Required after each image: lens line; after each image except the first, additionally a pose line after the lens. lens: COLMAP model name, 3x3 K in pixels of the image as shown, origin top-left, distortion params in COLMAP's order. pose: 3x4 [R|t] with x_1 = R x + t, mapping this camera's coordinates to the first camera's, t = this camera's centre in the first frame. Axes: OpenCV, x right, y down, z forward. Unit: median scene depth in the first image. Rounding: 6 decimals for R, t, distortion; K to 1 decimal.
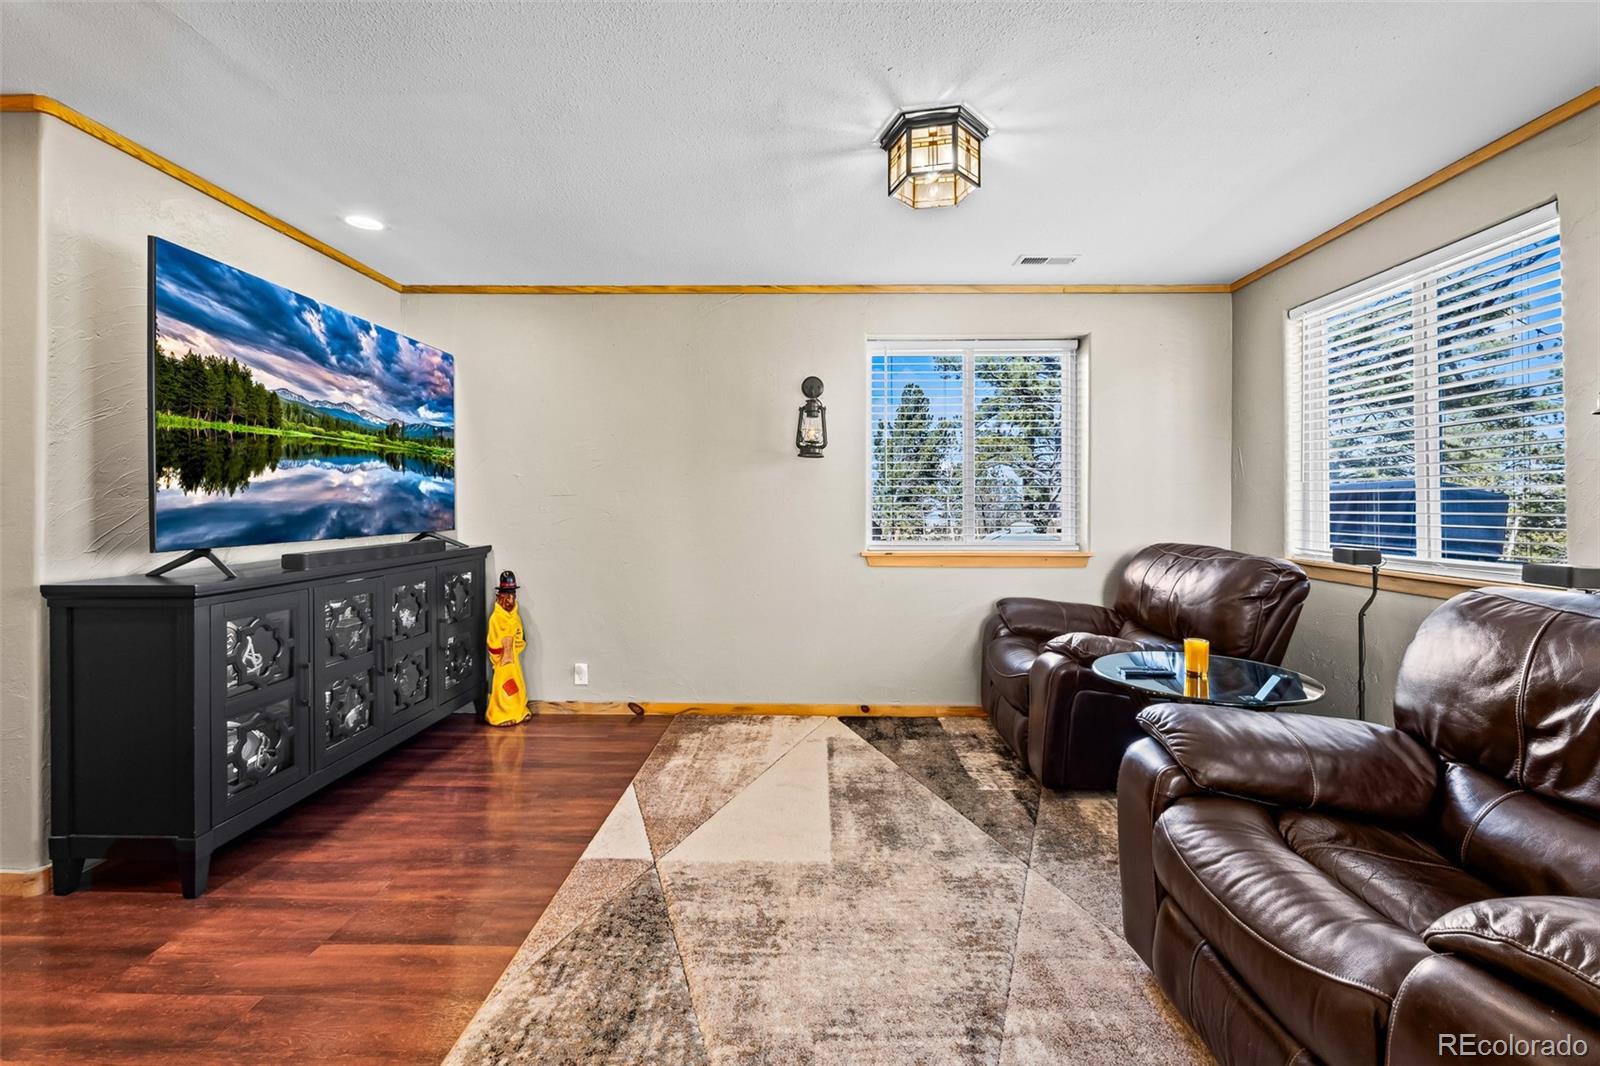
lens RADIAL K [[691.2, 0, 794.4], [0, 691.2, 509.4], [0, 0, 1]] dist [-0.008304, 0.001288]
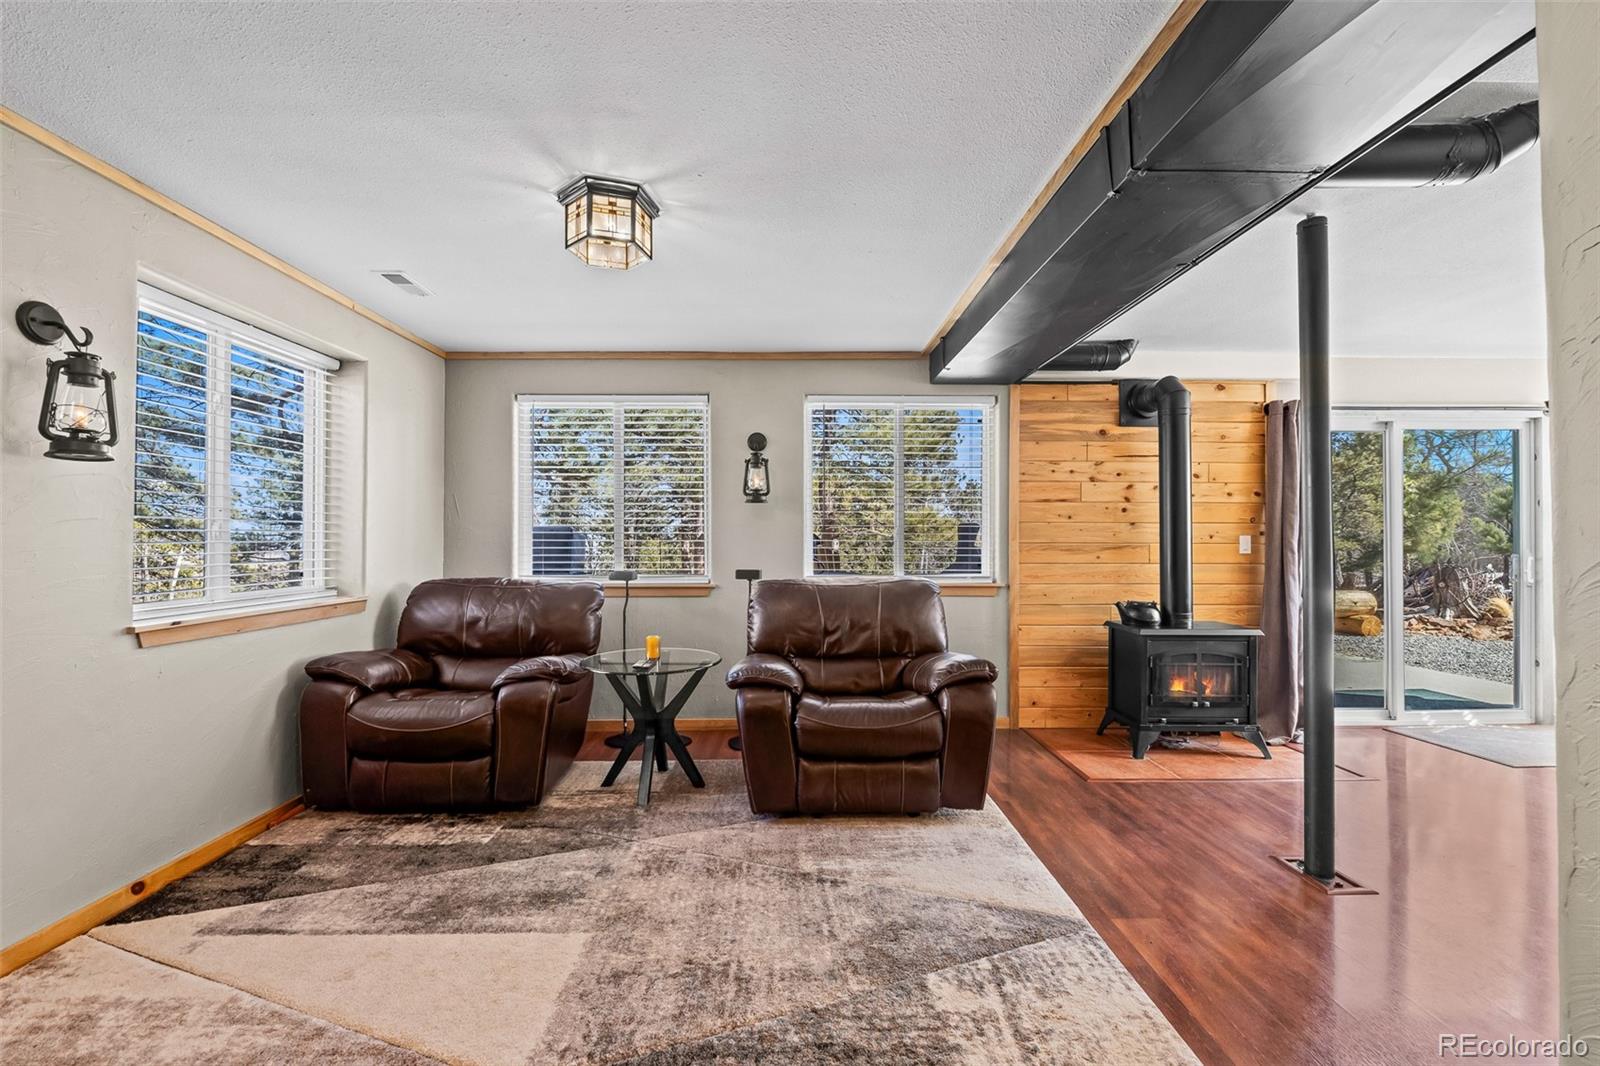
lens RADIAL K [[691.2, 0, 810.4], [0, 691.2, 532.2], [0, 0, 1]] dist [-0.008304, 0.001288]
pose [[-0.075954, 0.011768, 0.997042, -0.718614], [0.009694, 0.999892, -0.011063, -0.008342], [-0.997064, 0.008825, -0.076060, 0.621767]]
